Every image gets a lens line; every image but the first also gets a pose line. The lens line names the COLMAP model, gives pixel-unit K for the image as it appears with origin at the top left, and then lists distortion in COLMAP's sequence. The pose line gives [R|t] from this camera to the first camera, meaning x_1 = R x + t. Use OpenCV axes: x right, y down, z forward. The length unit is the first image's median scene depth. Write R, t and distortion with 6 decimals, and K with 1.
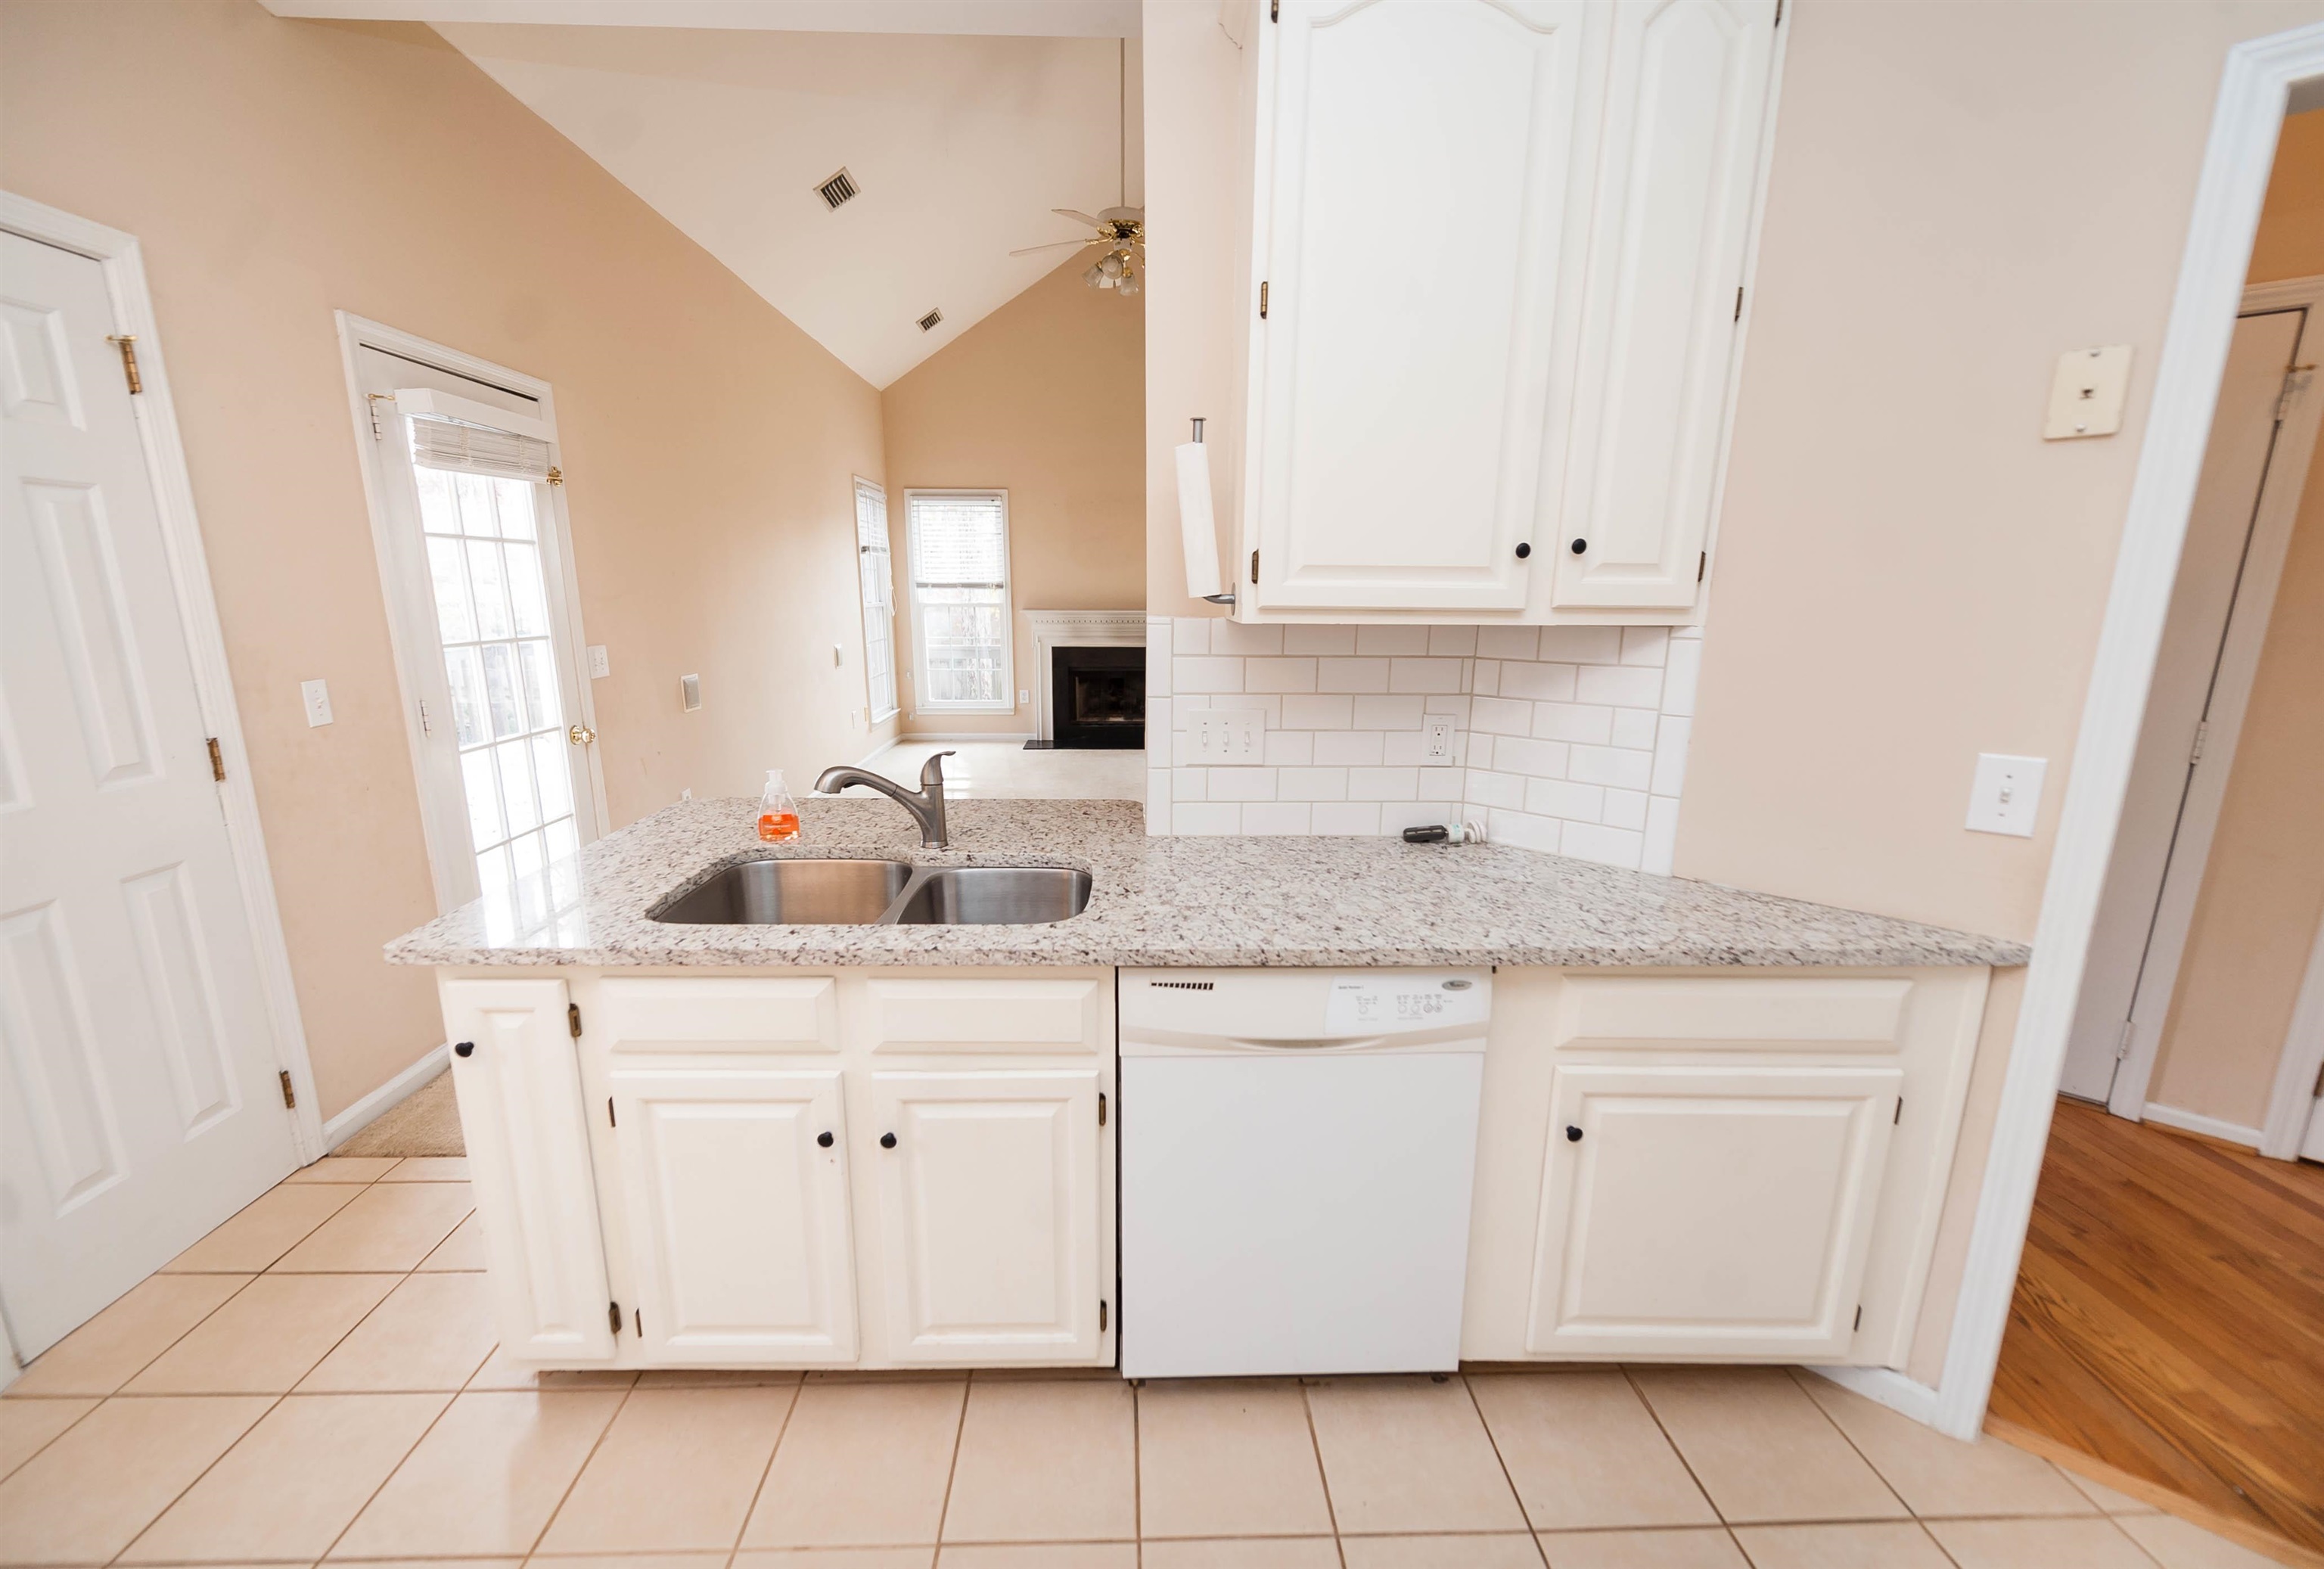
lens RADIAL K [[894.3, 0, 1160.9], [0, 894.3, 795.4], [0, 0, 1]] dist [-0.011085, 0.000695]
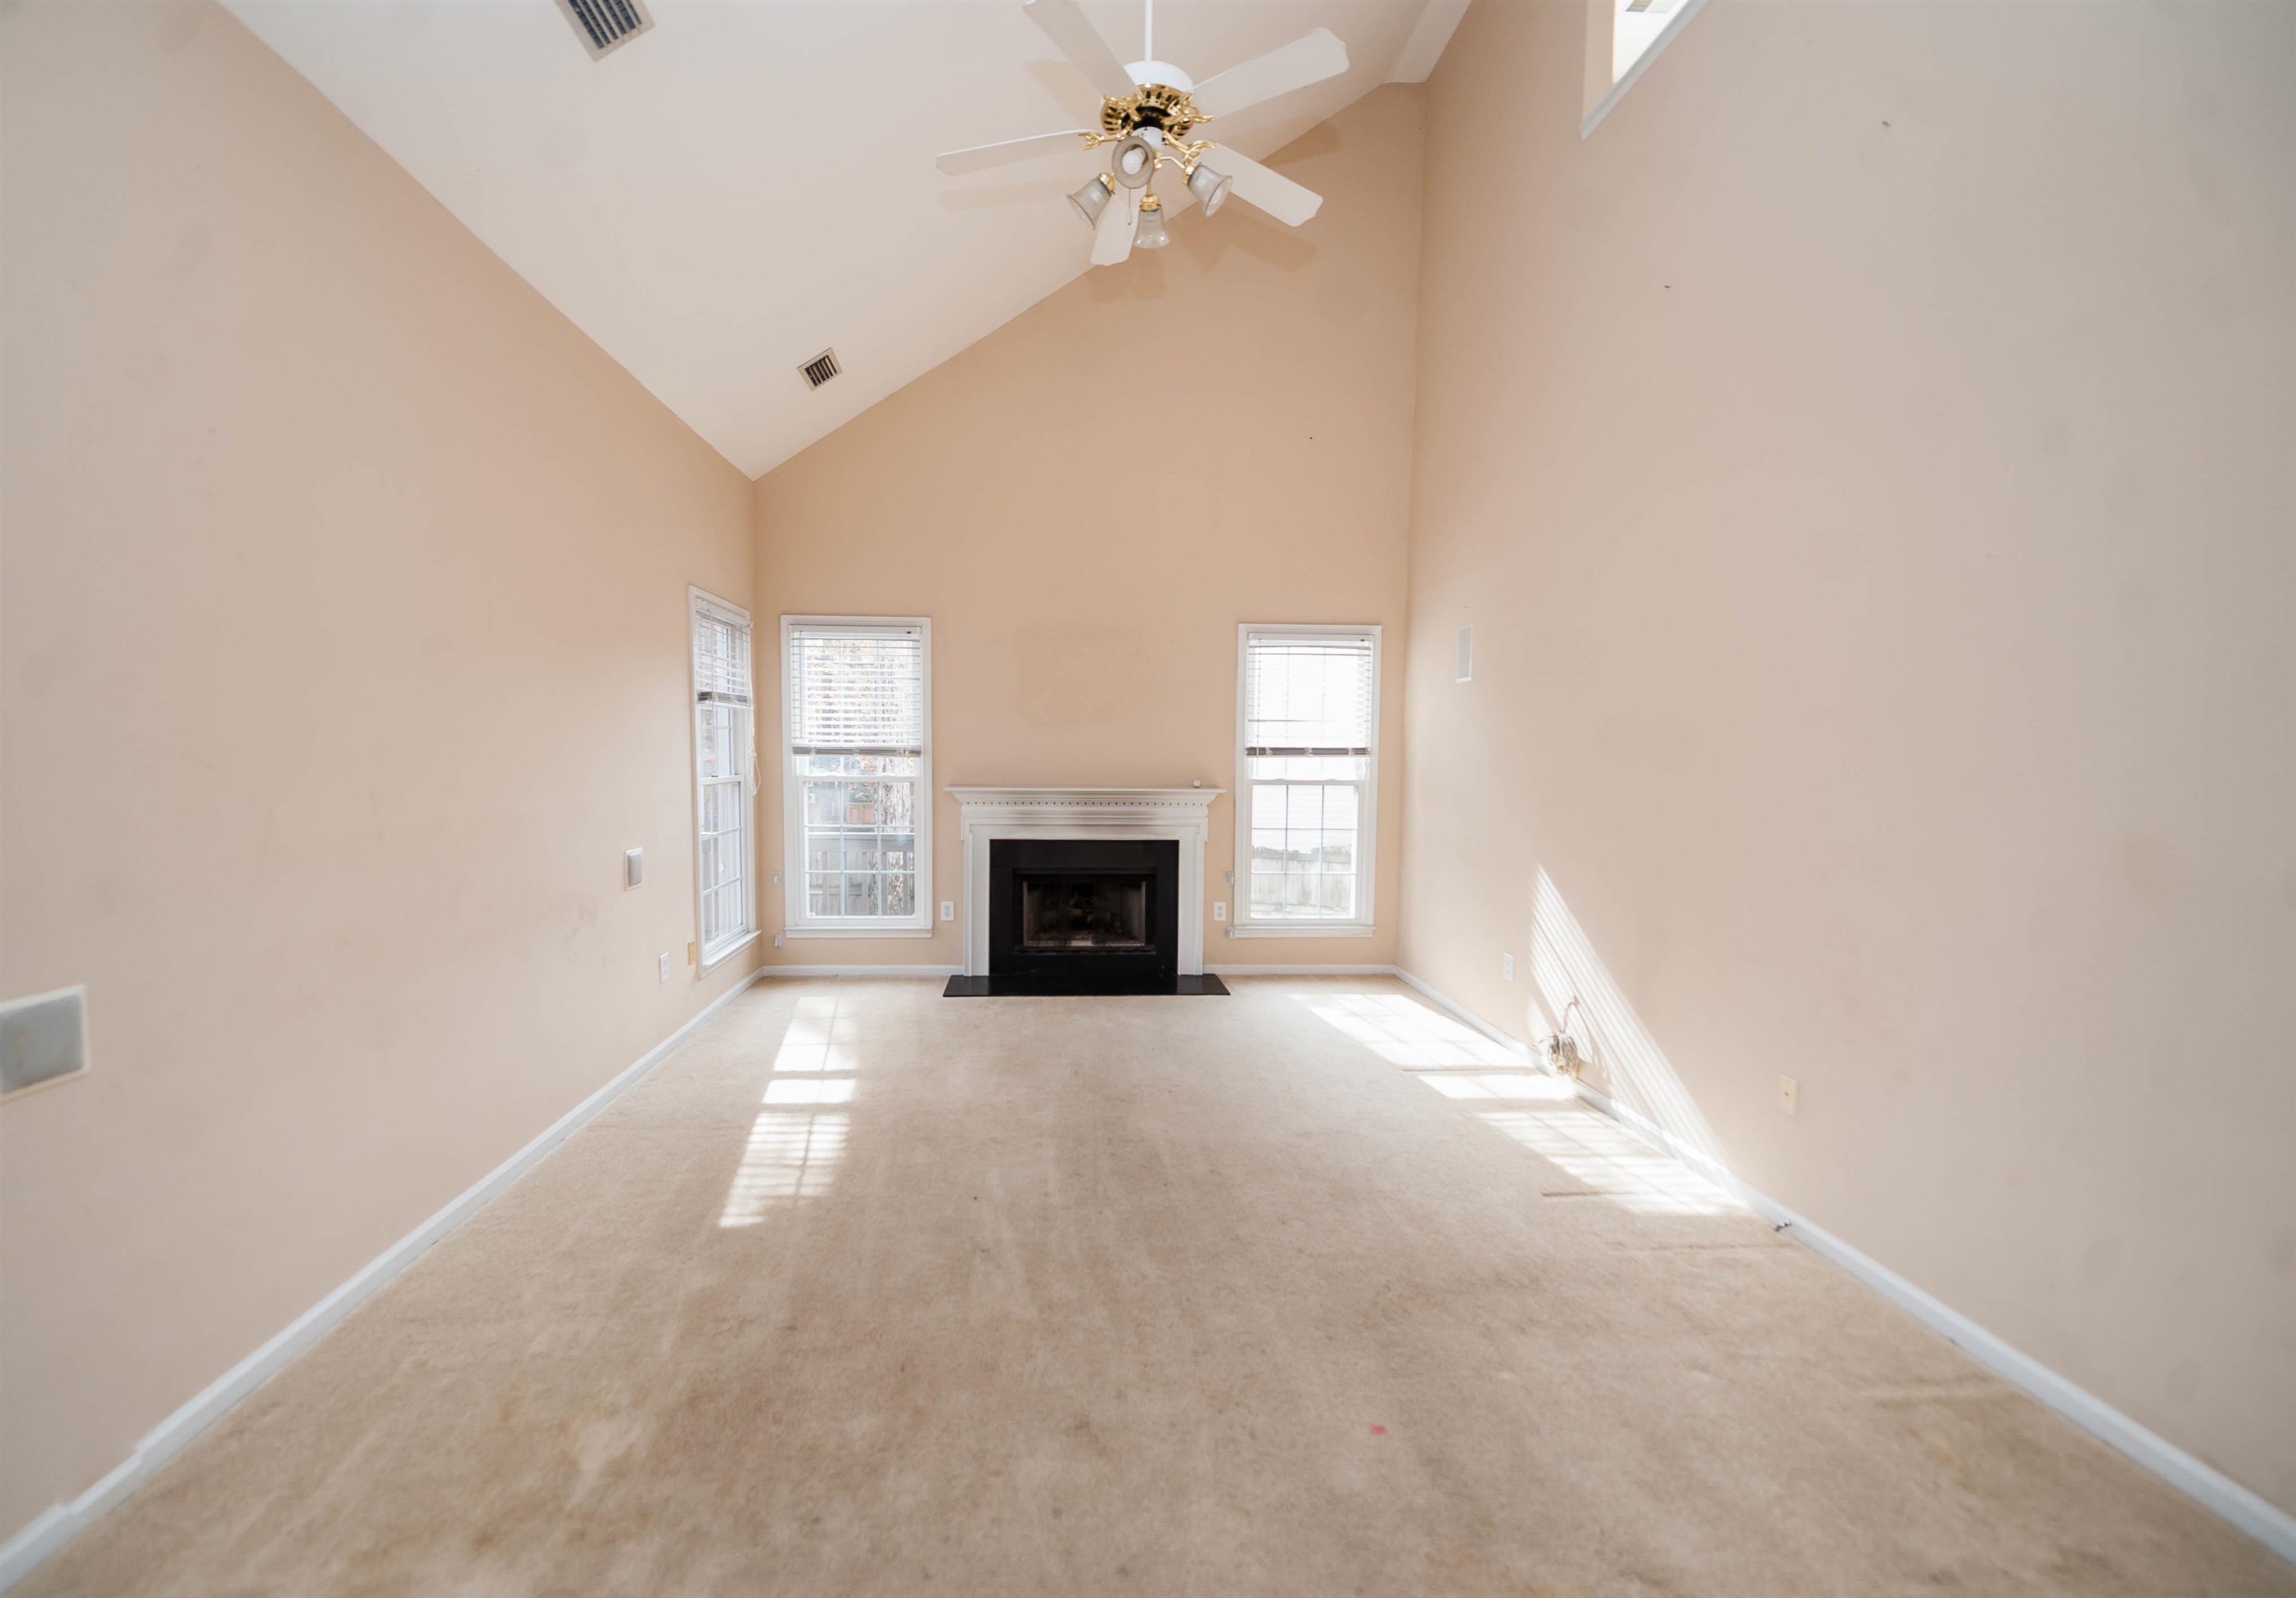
lens RADIAL K [[936.9, 0, 1130.9], [0, 936.9, 818.1], [0, 0, 1]] dist [0.002974, -0.000362]
pose [[0.999012, 0.001150, 0.044419, -0.046639], [0.005697, 0.988102, -0.153696, -0.072555], [-0.044067, 0.153797, 0.987119, 0.288739]]
